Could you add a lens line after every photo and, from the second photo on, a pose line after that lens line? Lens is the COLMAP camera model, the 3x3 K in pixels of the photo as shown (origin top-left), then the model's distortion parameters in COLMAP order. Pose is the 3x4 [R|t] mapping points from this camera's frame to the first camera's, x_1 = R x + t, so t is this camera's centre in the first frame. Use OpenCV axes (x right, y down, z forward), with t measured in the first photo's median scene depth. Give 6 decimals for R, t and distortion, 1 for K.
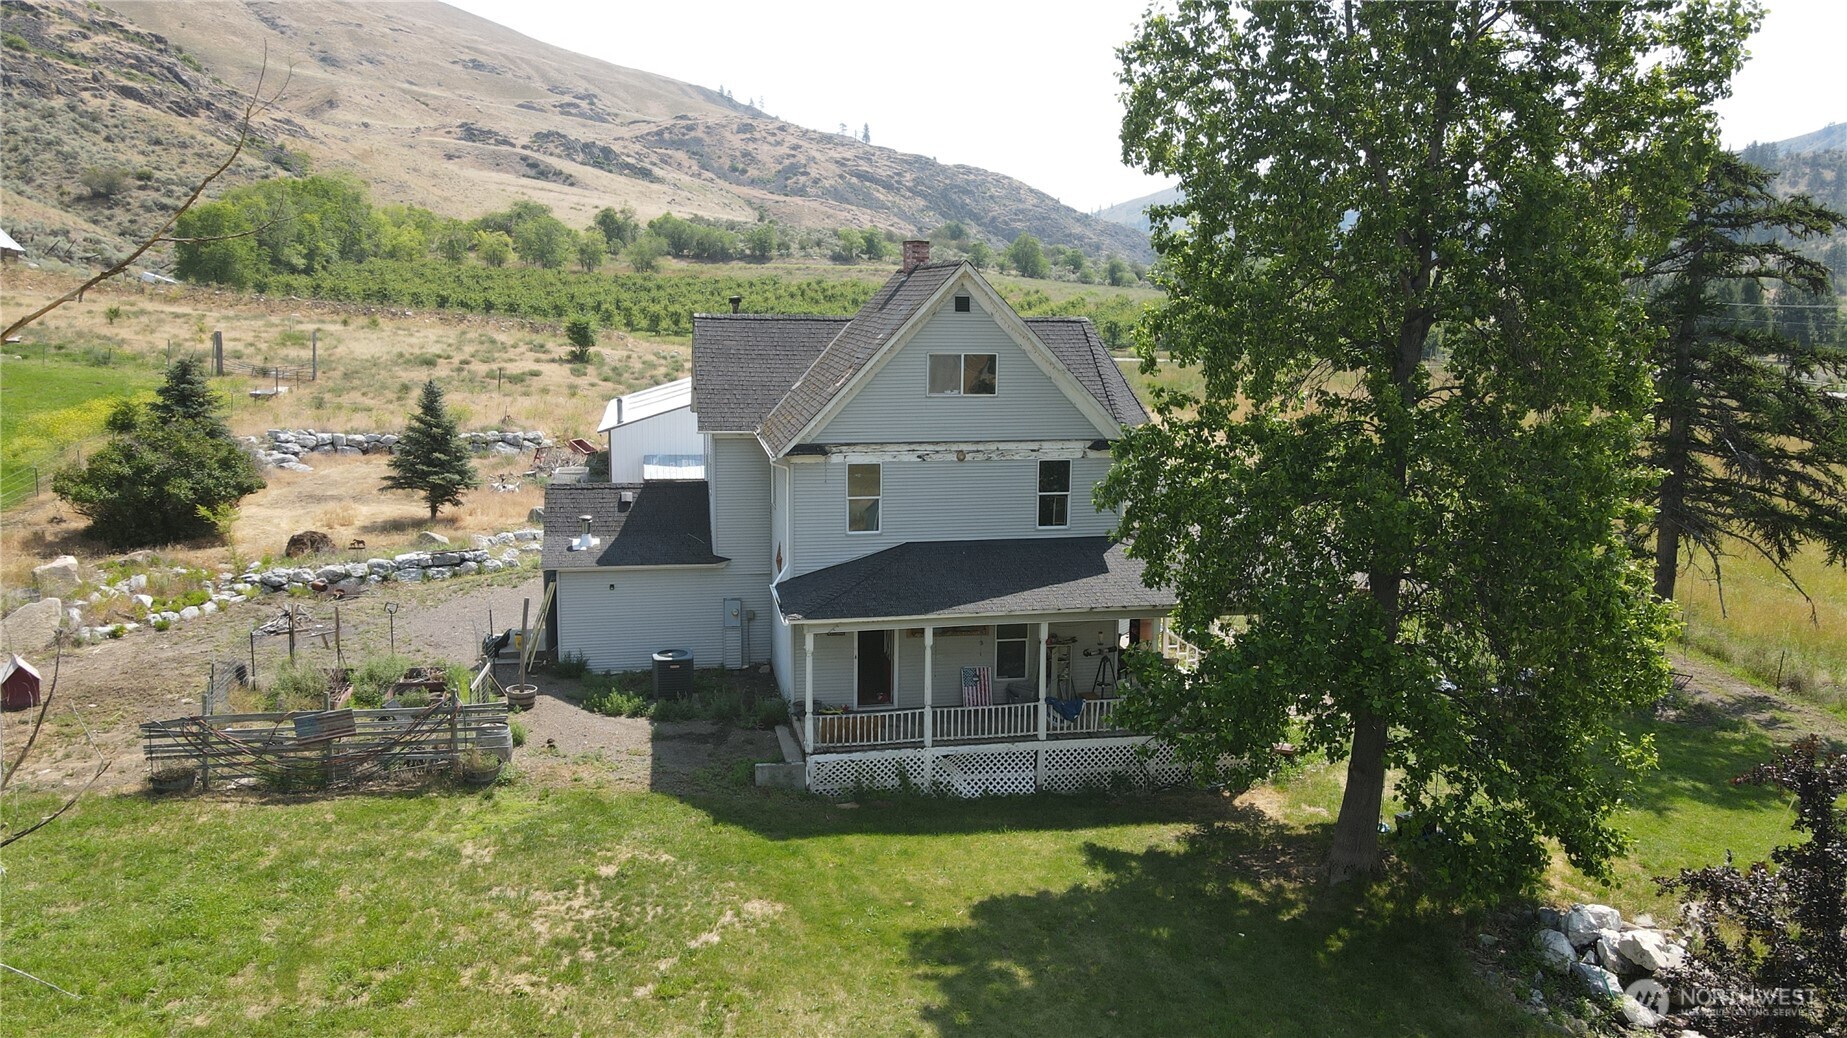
lens RADIAL K [[1374.3, 0, 917.5], [0, 1374.3, 512.8], [0, 0, 1]] dist [0.009040, 0.019027]
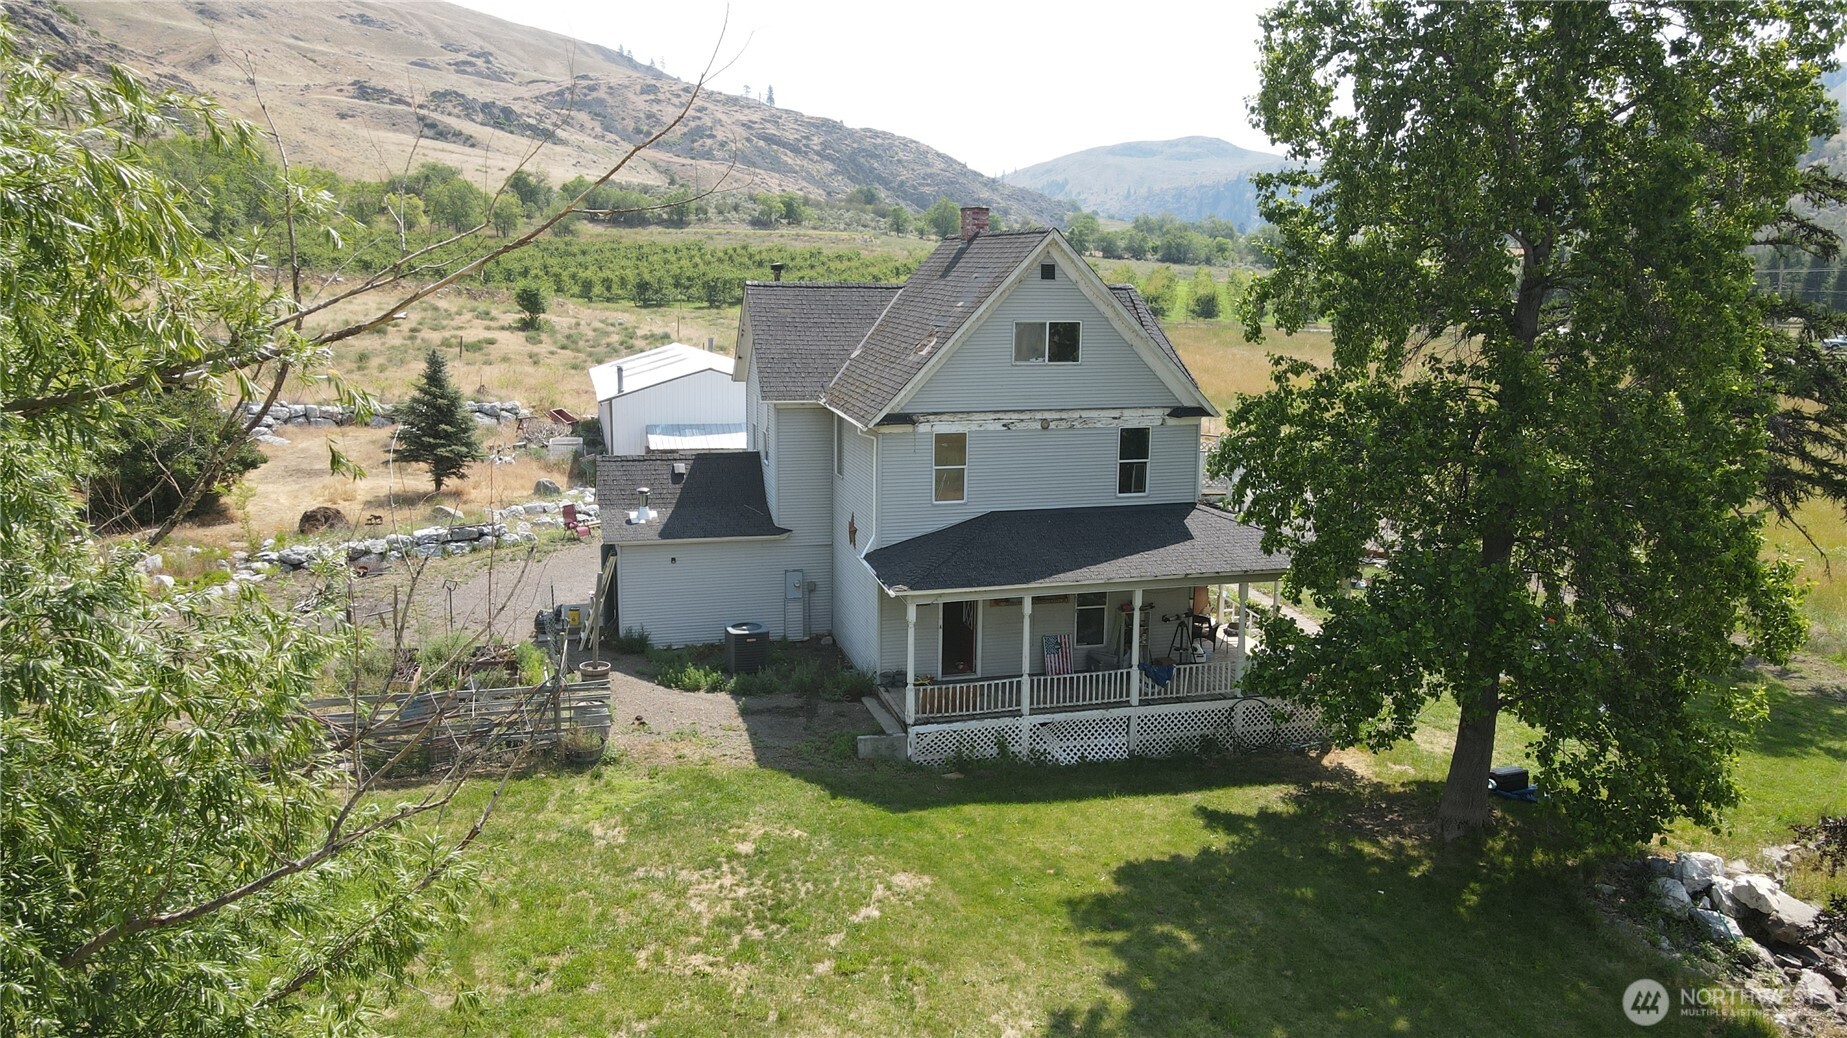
lens RADIAL K [[1374.3, 0, 918.7], [0, 1374.3, 511.8], [0, 0, 1]] dist [0.009040, 0.019027]
pose [[0.997477, -0.012649, 0.069854, -0.128262], [0.010964, 0.999641, 0.024453, -0.003221], [-0.070139, -0.023626, 0.997257, 0.008176]]
